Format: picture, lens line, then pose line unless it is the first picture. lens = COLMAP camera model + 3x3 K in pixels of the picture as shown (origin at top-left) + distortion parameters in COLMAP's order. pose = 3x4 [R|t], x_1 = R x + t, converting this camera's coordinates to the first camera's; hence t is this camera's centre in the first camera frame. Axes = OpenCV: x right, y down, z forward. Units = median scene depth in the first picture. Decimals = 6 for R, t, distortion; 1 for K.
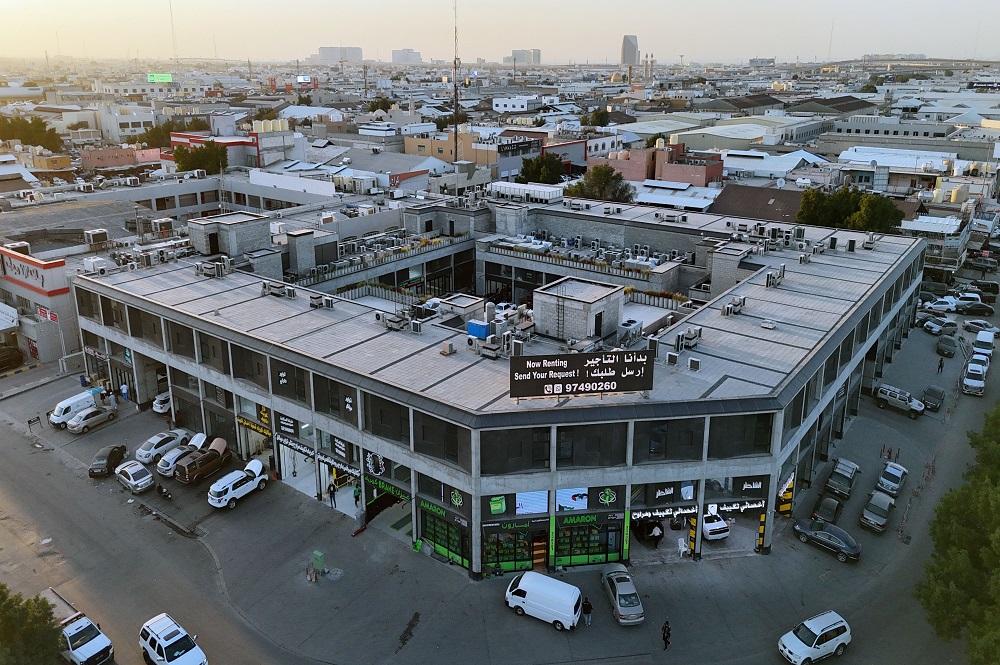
lens RADIAL K [[878.4, 0, 500.0], [0, 878.4, 332.5], [0, 0, 1]] dist [0.075899, -0.079427]
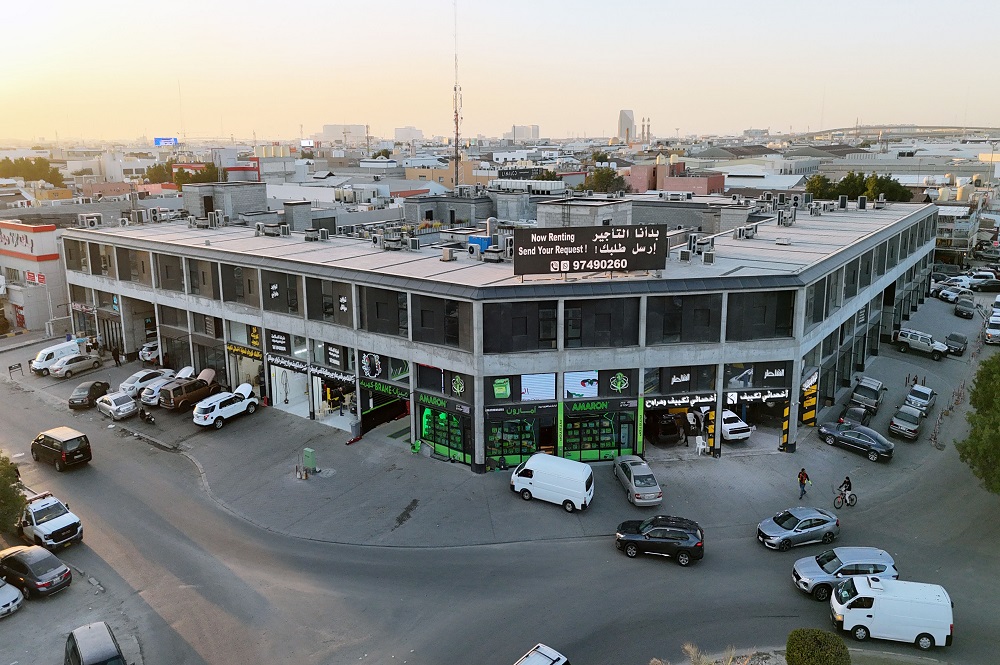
lens RADIAL K [[878.4, 0, 500.0], [0, 878.4, 332.5], [0, 0, 1]] dist [0.075899, -0.079427]
pose [[0.999956, -0.009182, -0.001720, -0.001973], [0.009010, 0.996610, -0.081770, 0.172544], [0.002465, 0.081751, 0.996650, 0.055853]]
